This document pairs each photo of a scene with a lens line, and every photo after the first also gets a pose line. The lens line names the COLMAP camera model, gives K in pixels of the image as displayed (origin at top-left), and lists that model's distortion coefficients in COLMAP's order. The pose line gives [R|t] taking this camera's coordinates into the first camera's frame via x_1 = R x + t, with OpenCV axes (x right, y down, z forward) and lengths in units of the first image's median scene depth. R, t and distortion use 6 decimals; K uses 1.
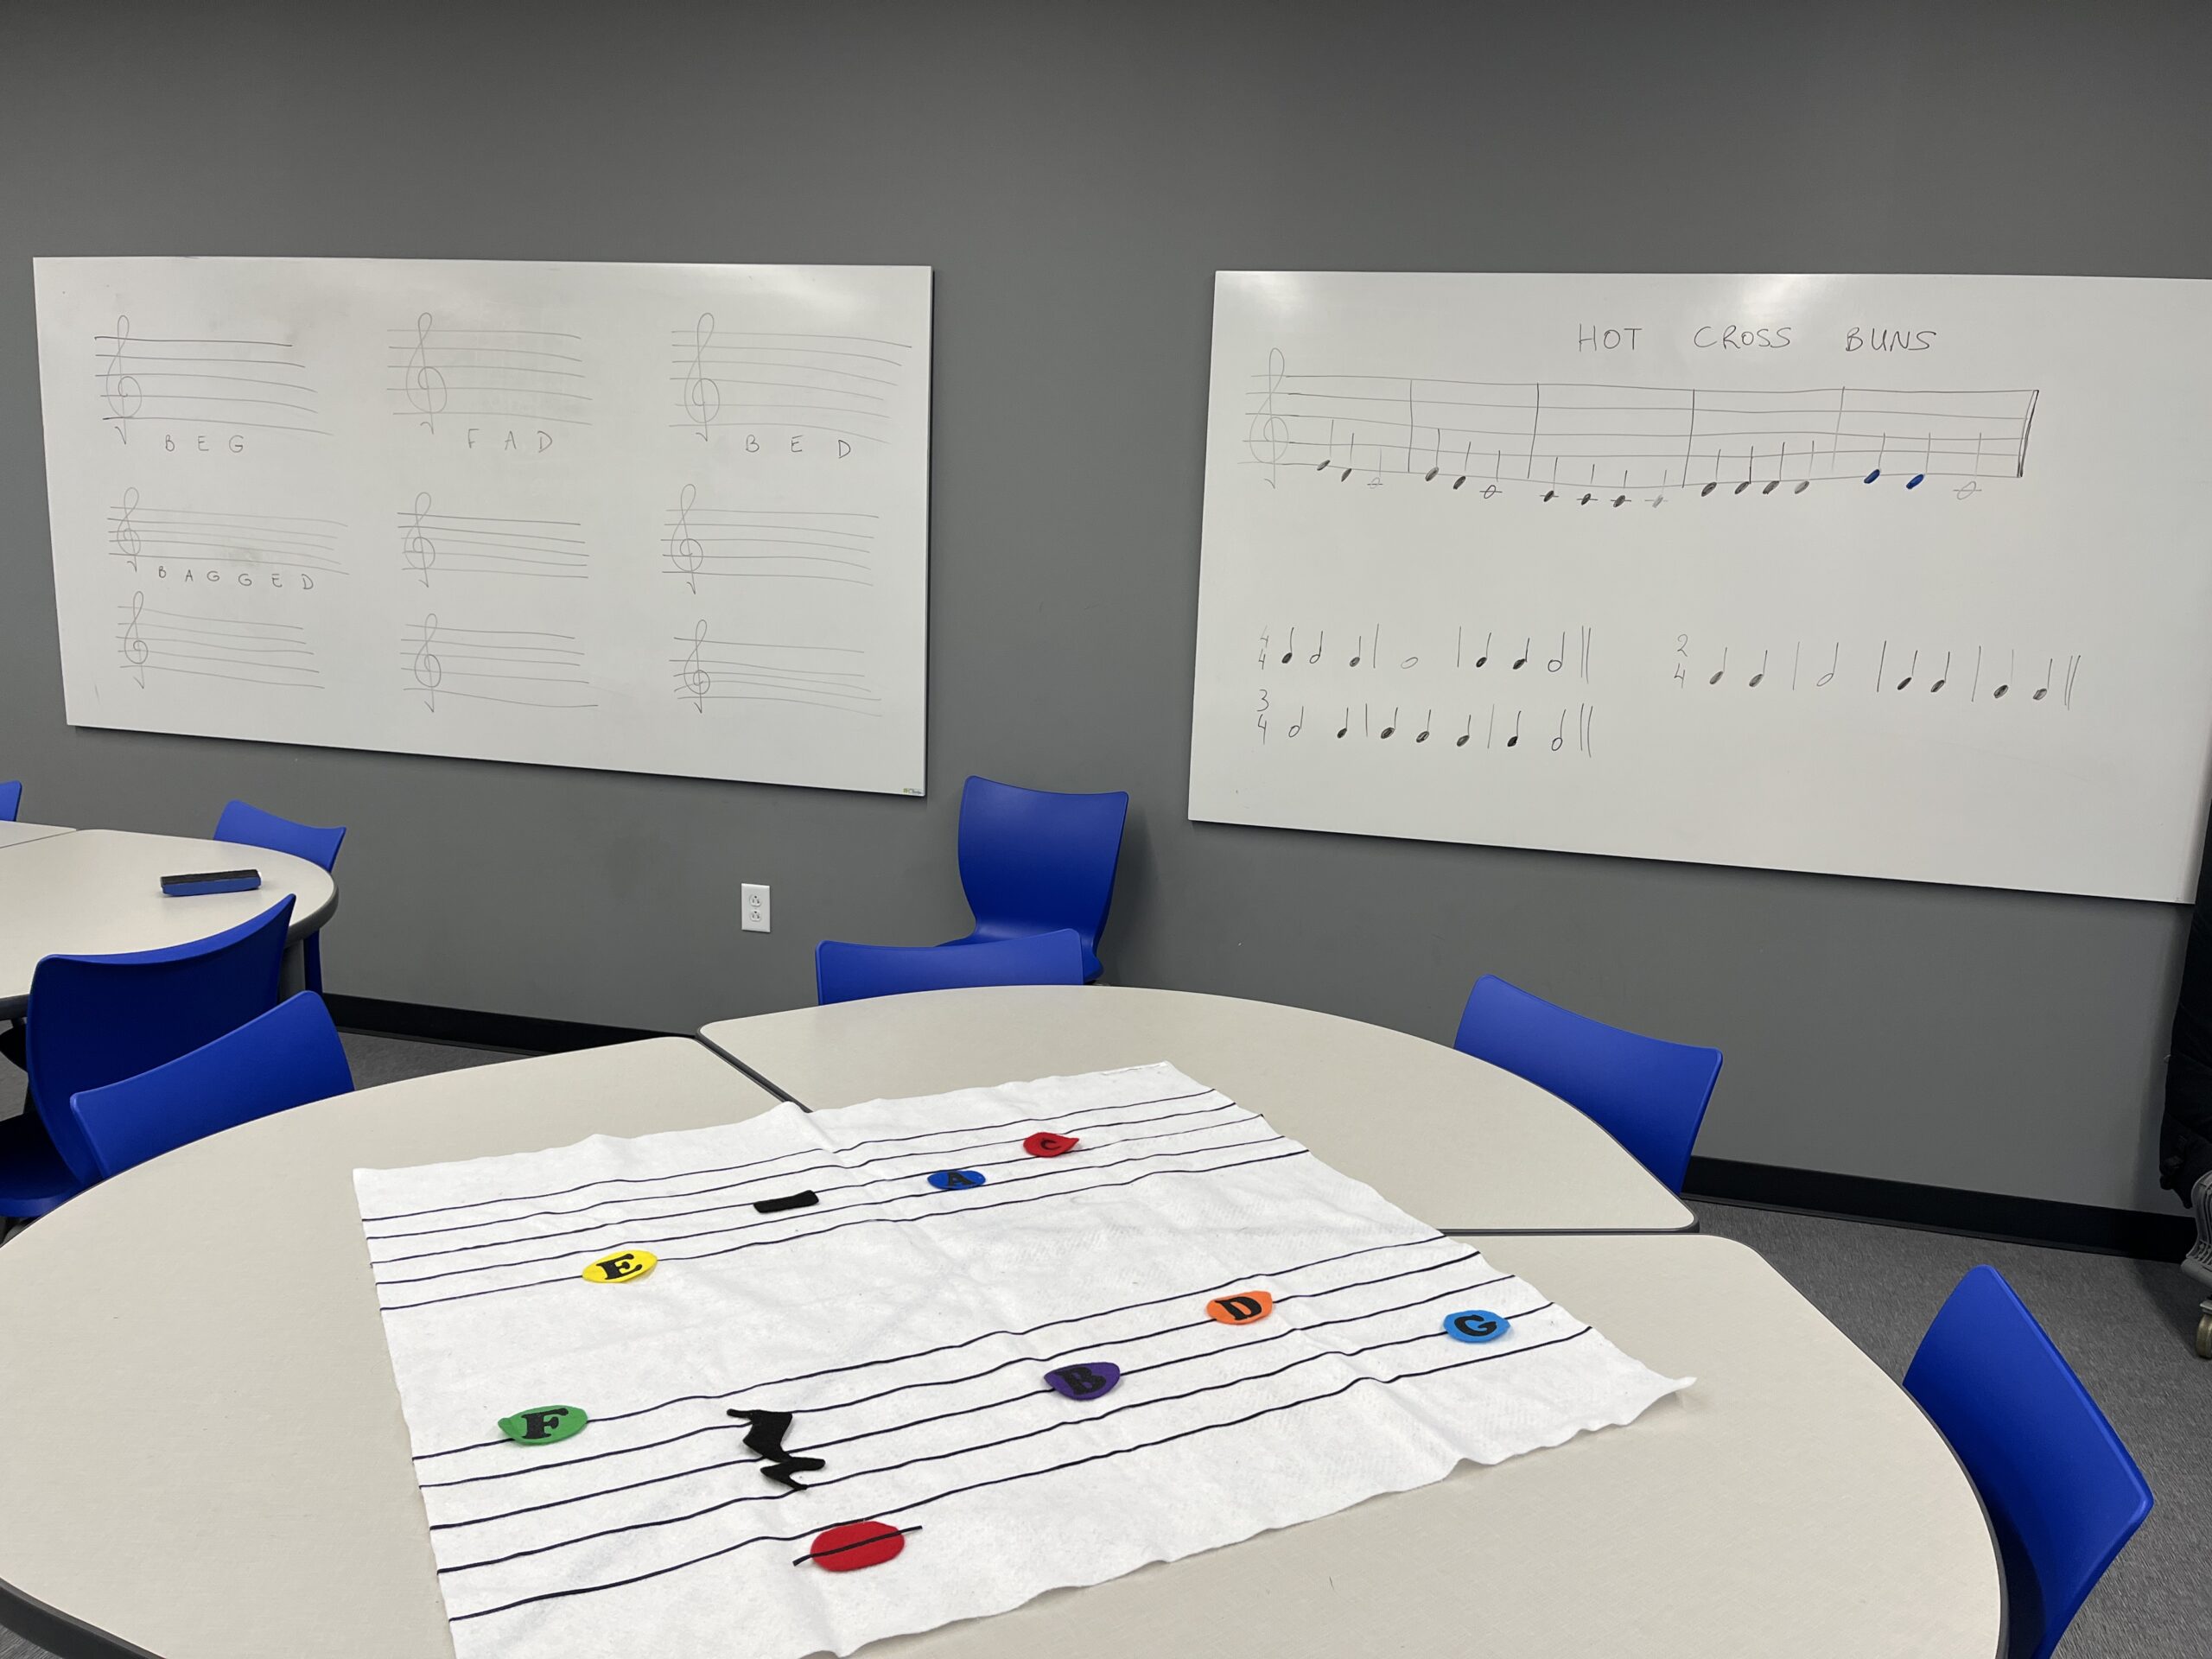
lens RADIAL K [[1680.3, 0, 1106.0], [0, 1680.3, 829.5], [0, 0, 1]] dist [0.068649, -0.101890]
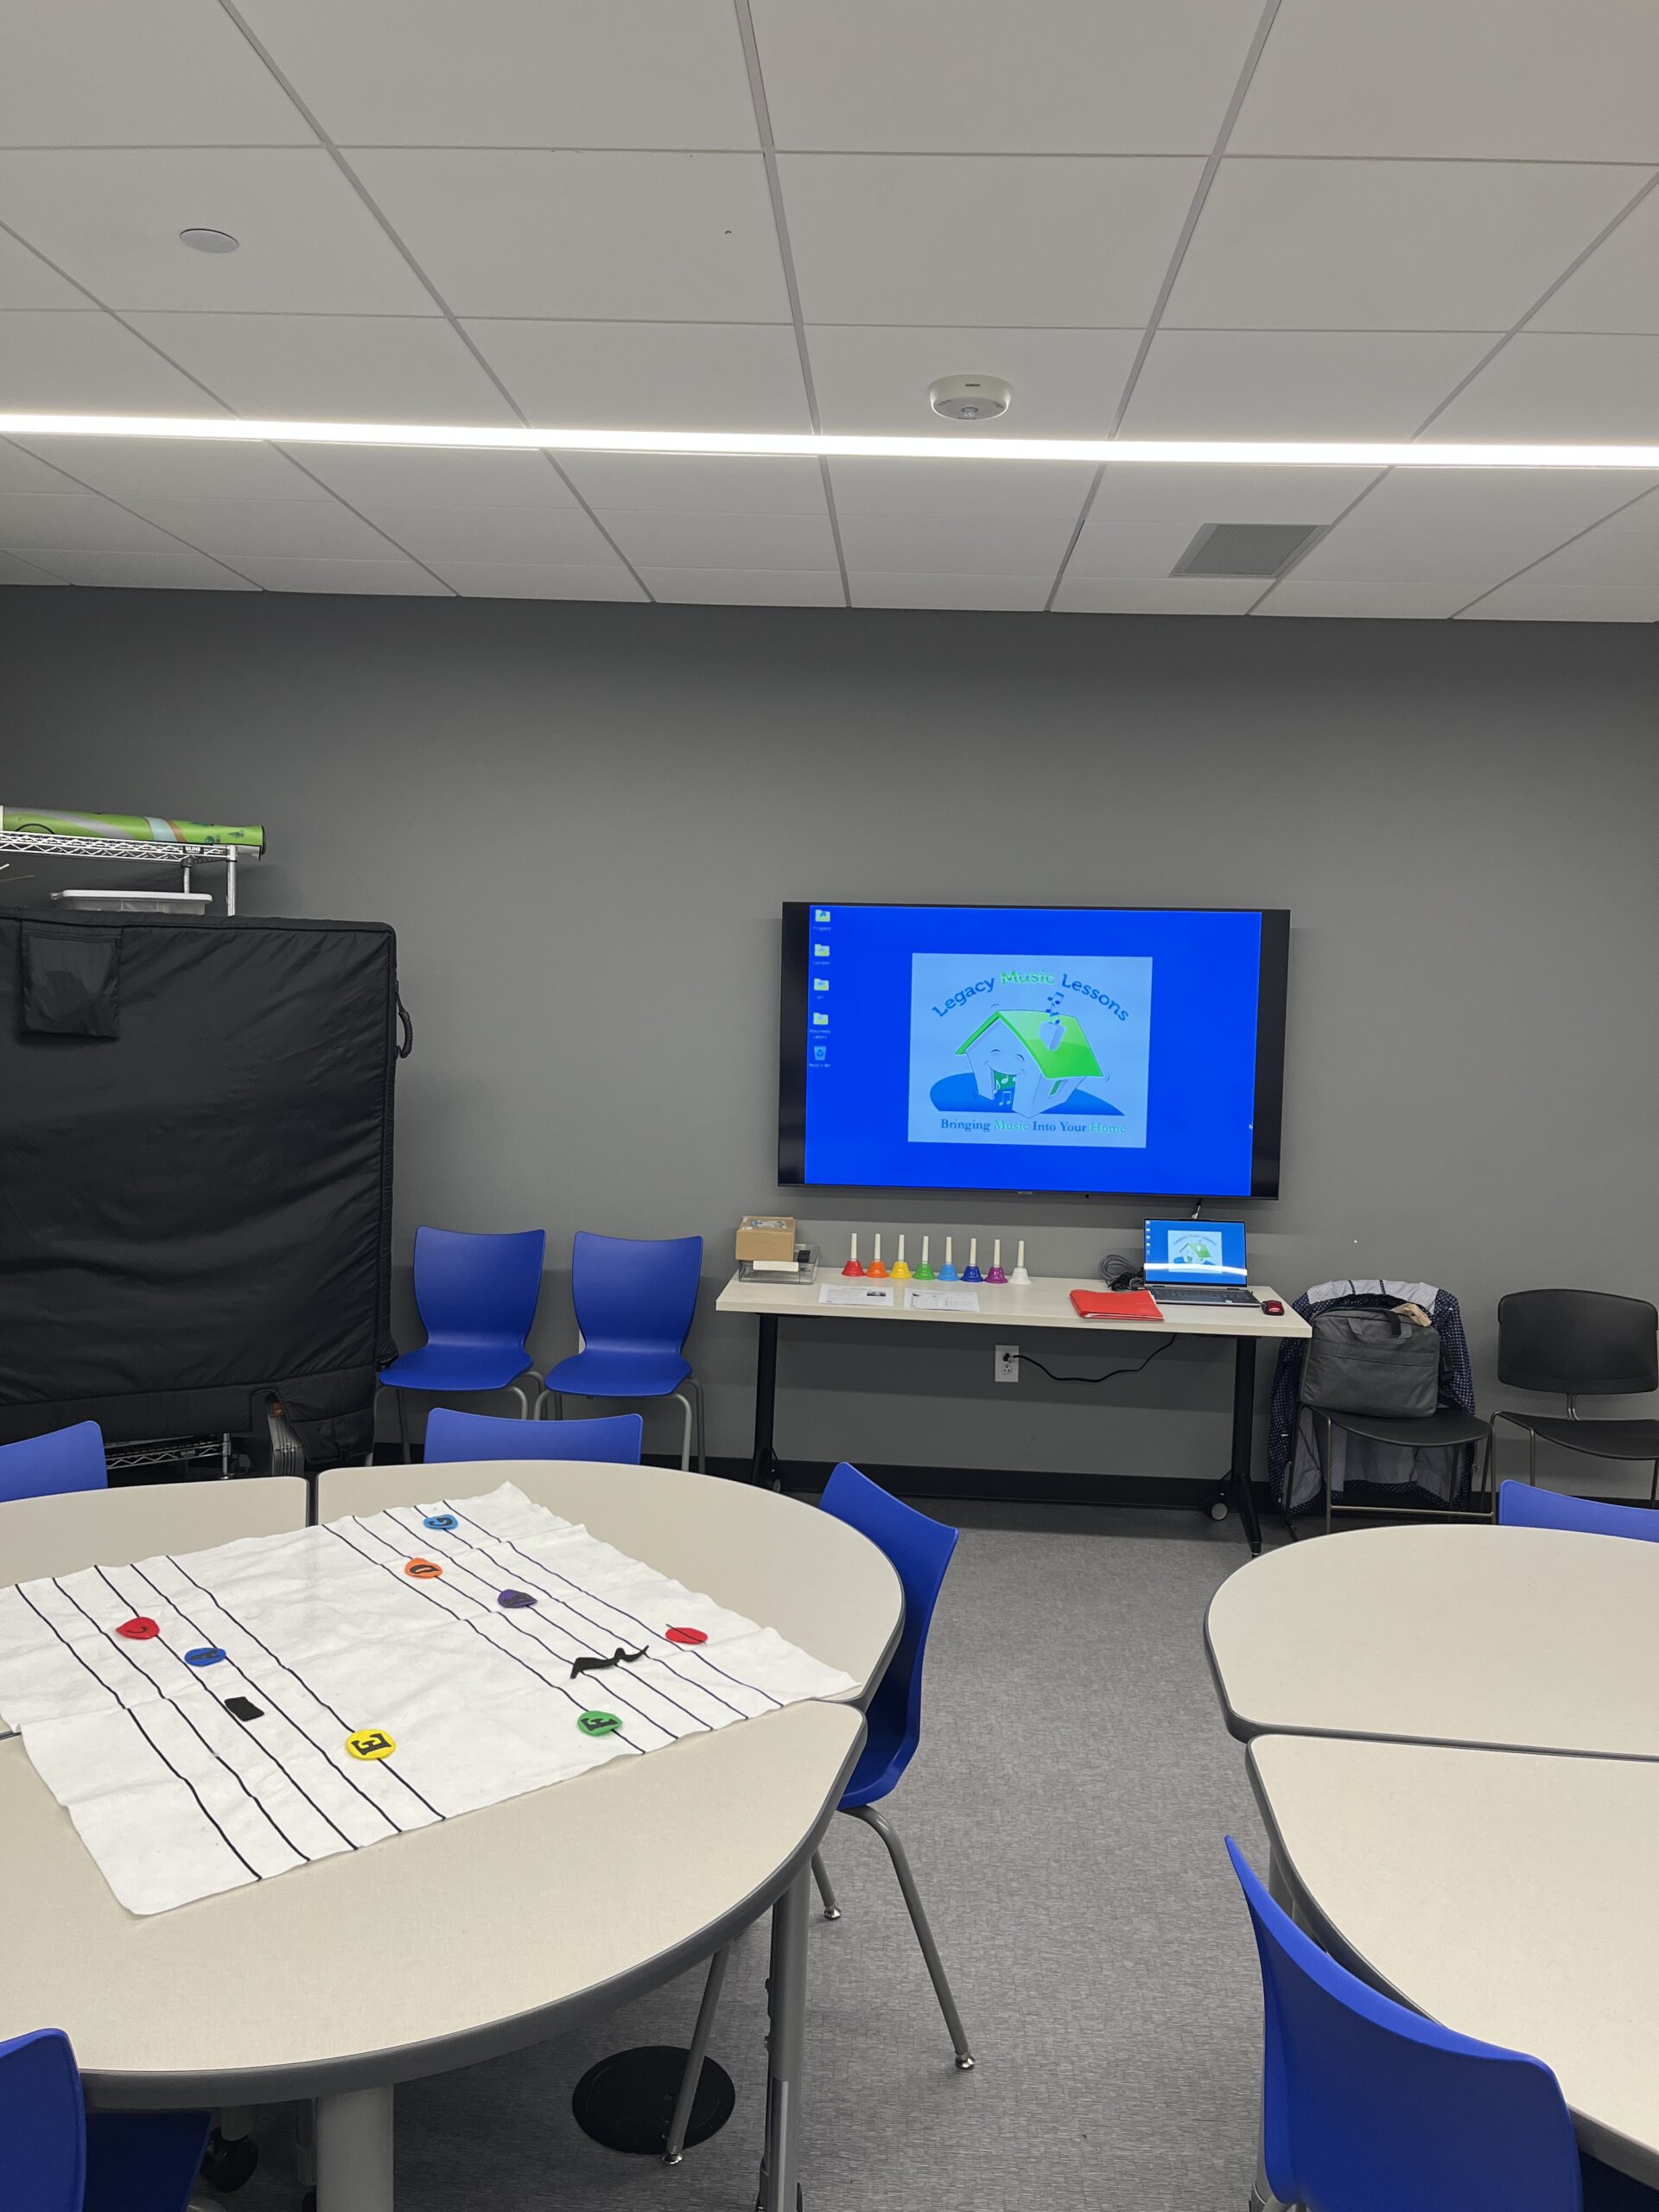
lens RADIAL K [[1680.3, 0, 856.7], [0, 1680.3, 1090.0], [0, 0, 1]] dist [0.068649, -0.101890]
pose [[-0.215039, -0.120657, 0.969123, -0.683162], [0.138882, 0.978475, 0.152637, -0.164214], [-0.966680, 0.167417, -0.193654, 0.355463]]
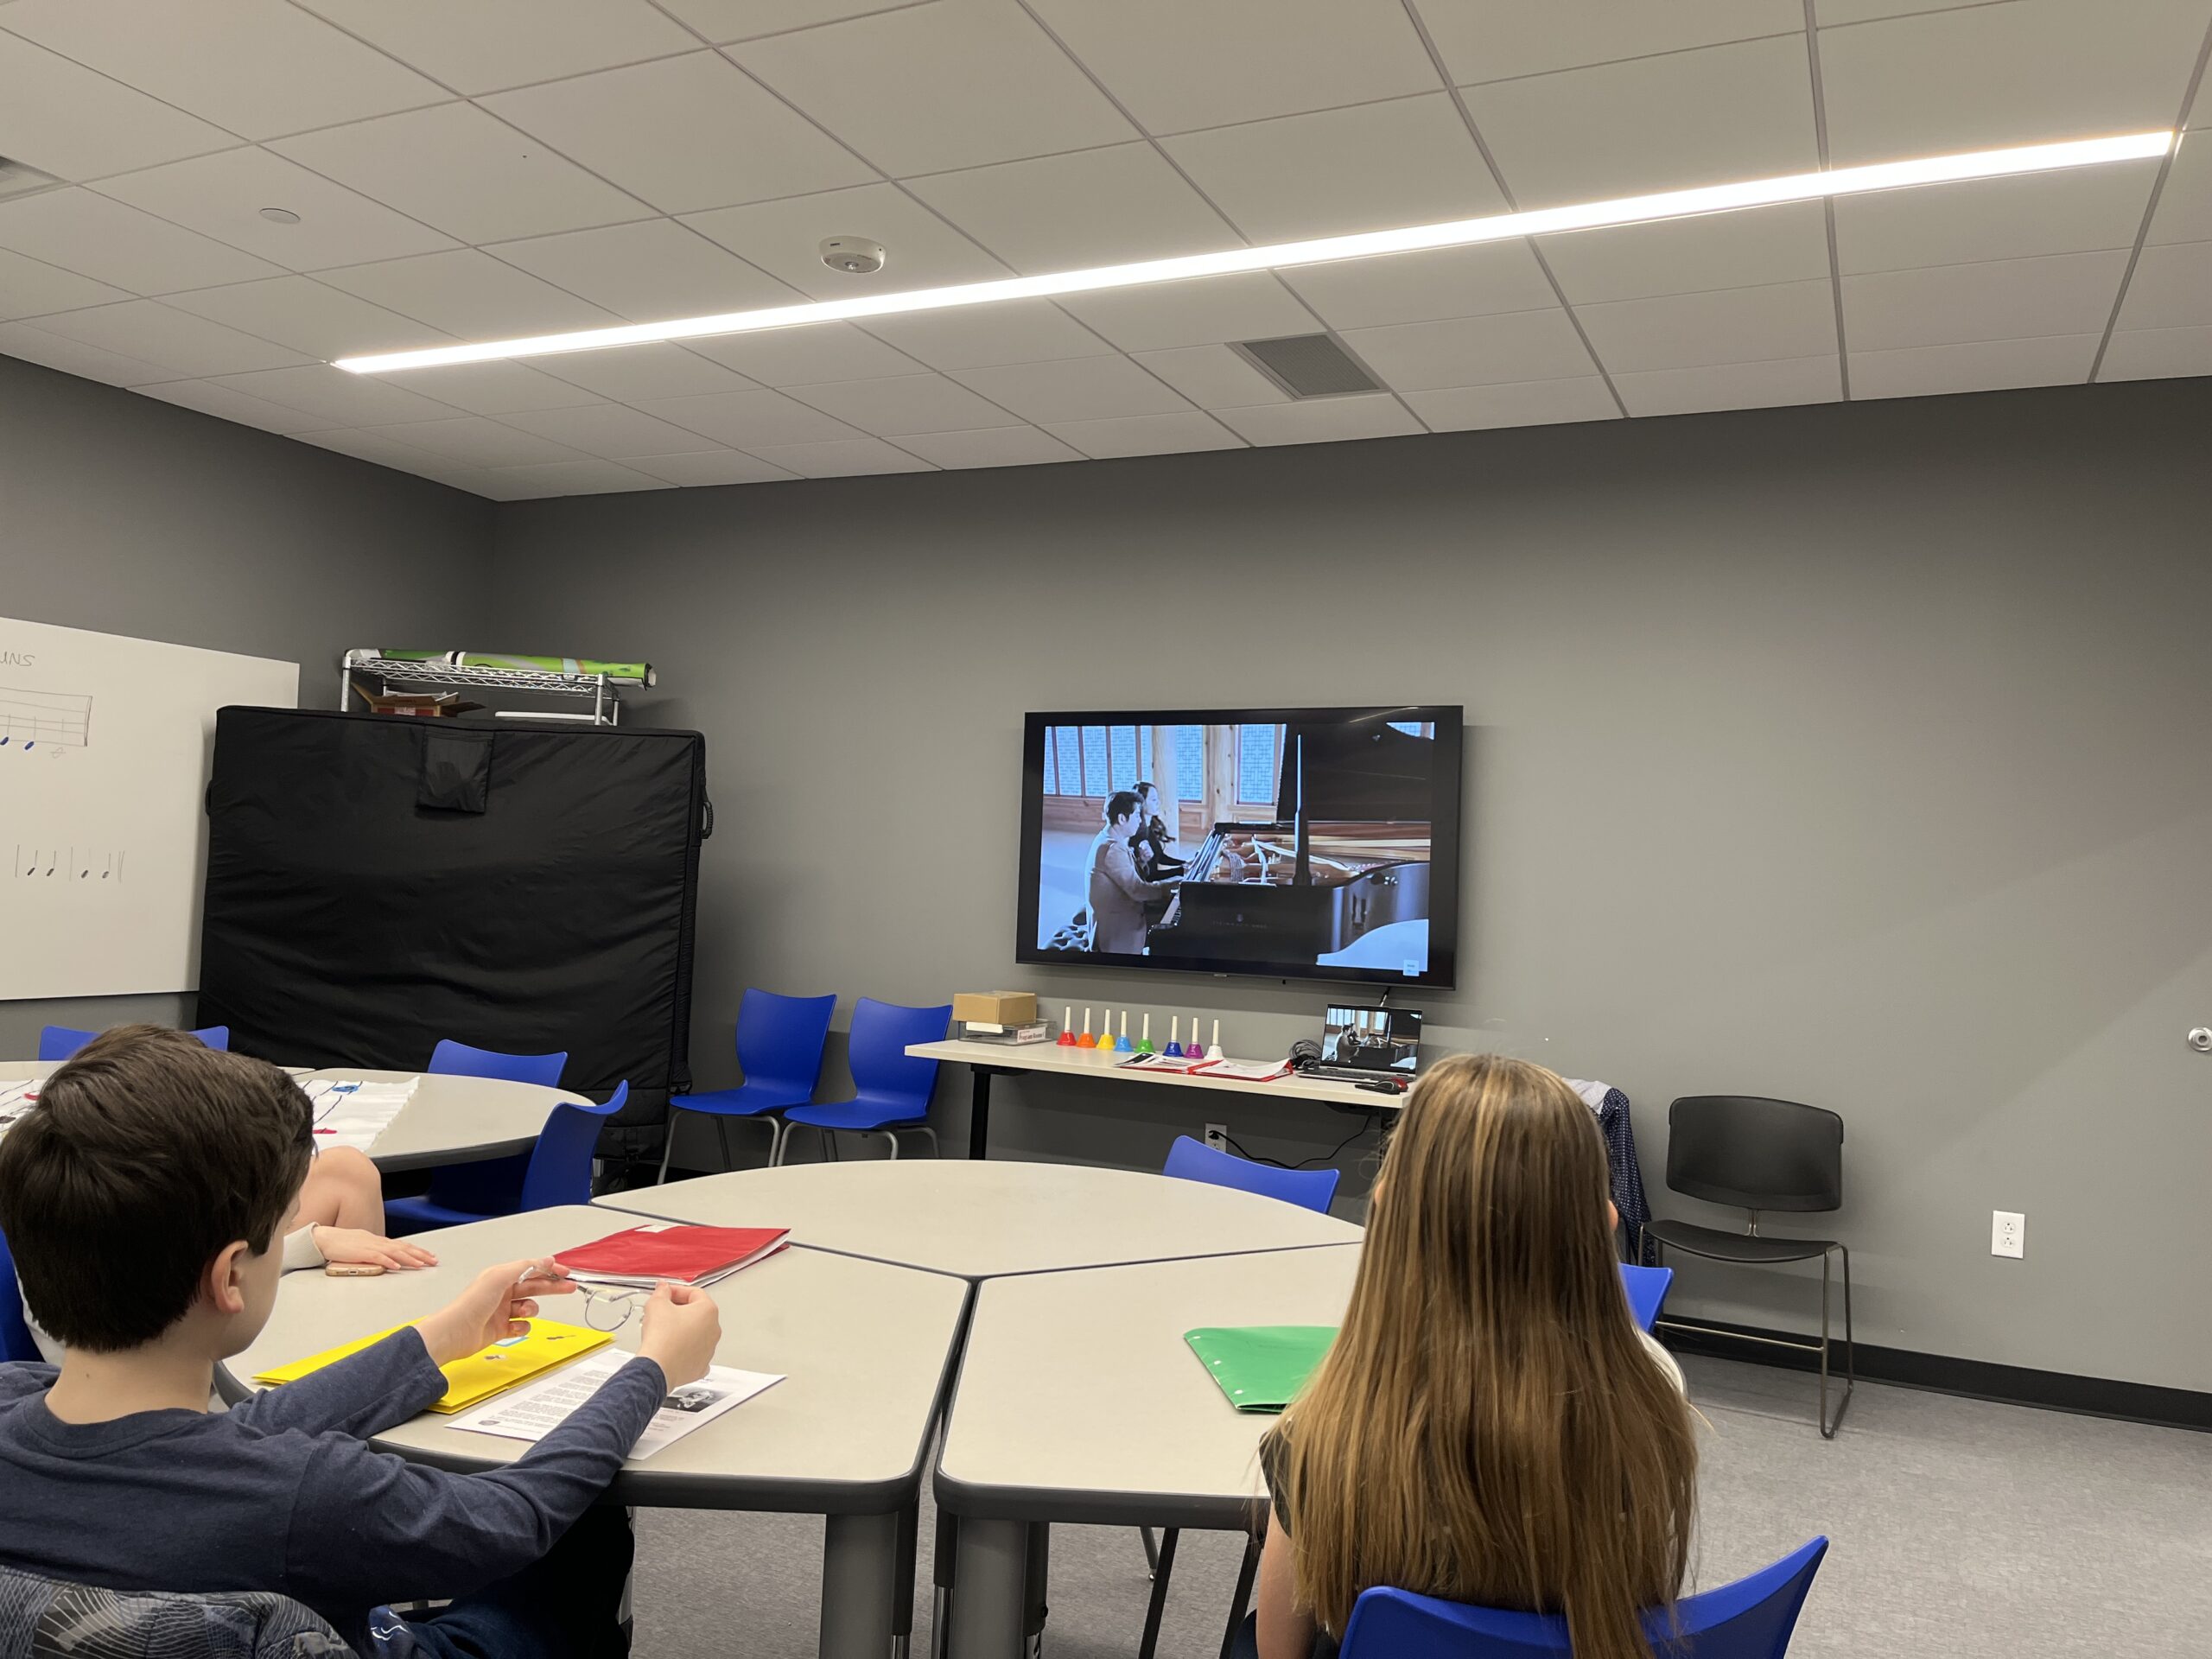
lens RADIAL K [[1680.3, 0, 1106.0], [0, 1680.3, 829.5], [0, 0, 1]] dist [0.068649, -0.101890]
pose [[0.183875, -0.008340, 0.982914, -0.860108], [0.143506, 0.989477, -0.018450, 0.046263], [-0.972418, 0.144447, 0.183137, -0.255975]]
